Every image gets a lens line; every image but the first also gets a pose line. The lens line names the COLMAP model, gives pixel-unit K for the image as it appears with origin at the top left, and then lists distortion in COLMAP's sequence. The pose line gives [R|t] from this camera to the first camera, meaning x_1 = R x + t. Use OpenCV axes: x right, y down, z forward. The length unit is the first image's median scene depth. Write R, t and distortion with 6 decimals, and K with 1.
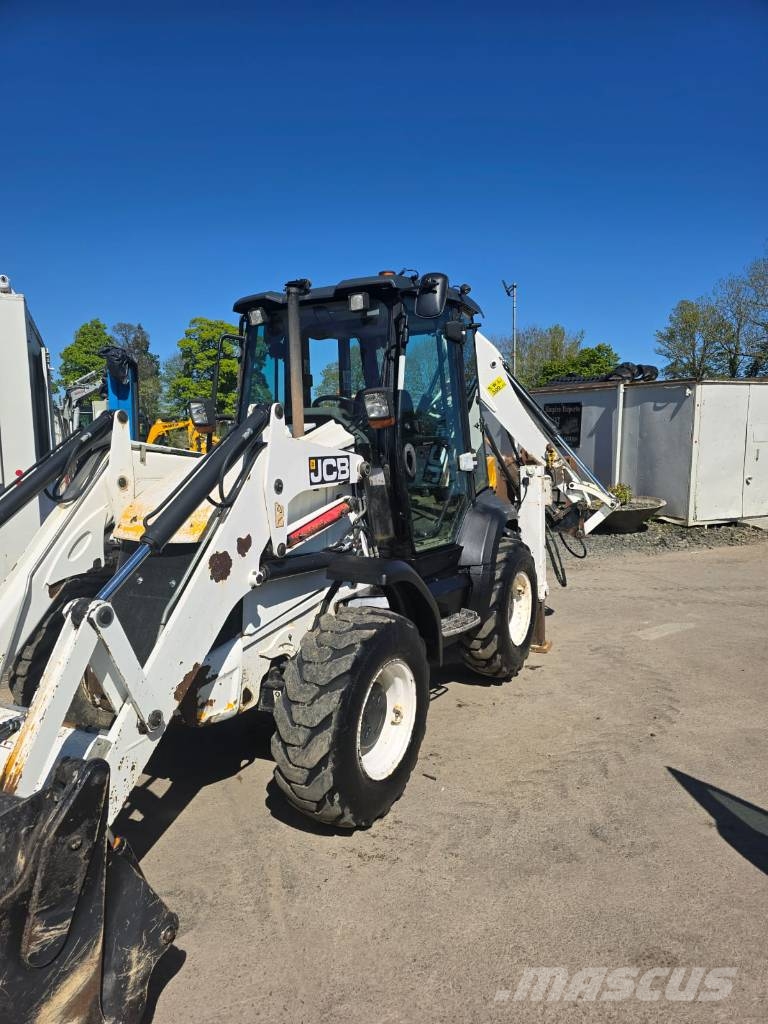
lens RADIAL K [[684.7, 0, 377.8], [0, 684.7, 519.0], [0, 0, 1]] dist [0.074578, -0.071016]
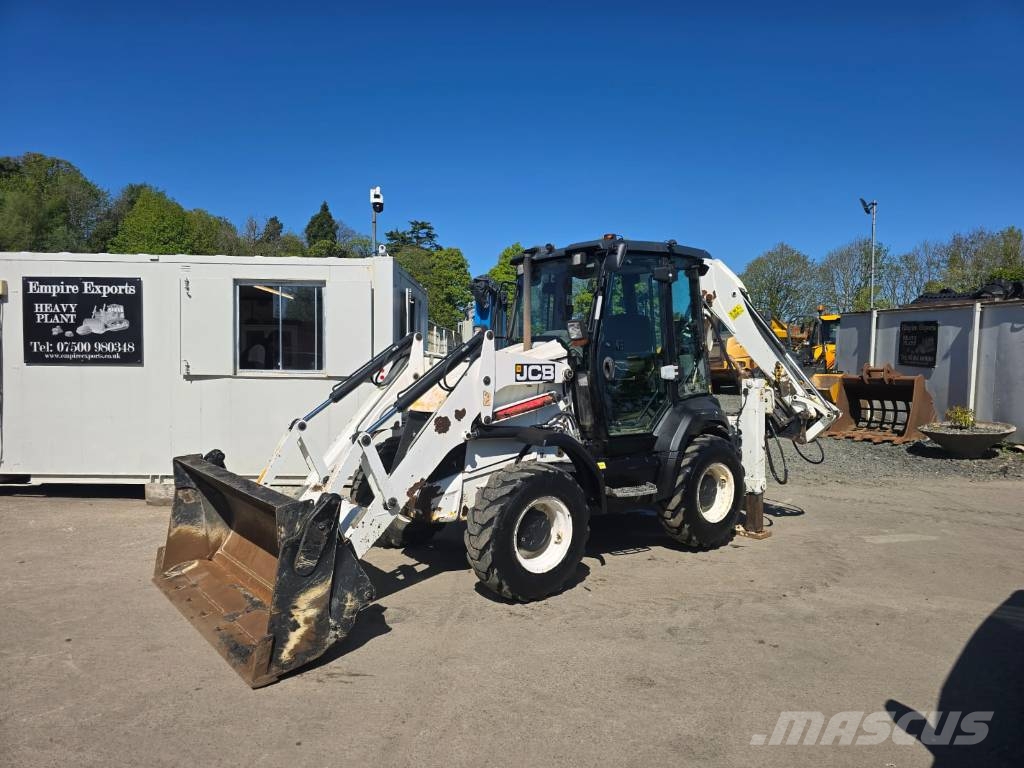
lens RADIAL K [[683.4, 0, 512.3], [0, 683.4, 384.5], [0, 0, 1]] dist [0.084020, -0.081278]
pose [[0.926614, 0.041569, -0.373708, 0.414677], [-0.066520, 0.996317, -0.054114, 0.036077], [0.370082, 0.075002, 0.925966, -0.381136]]
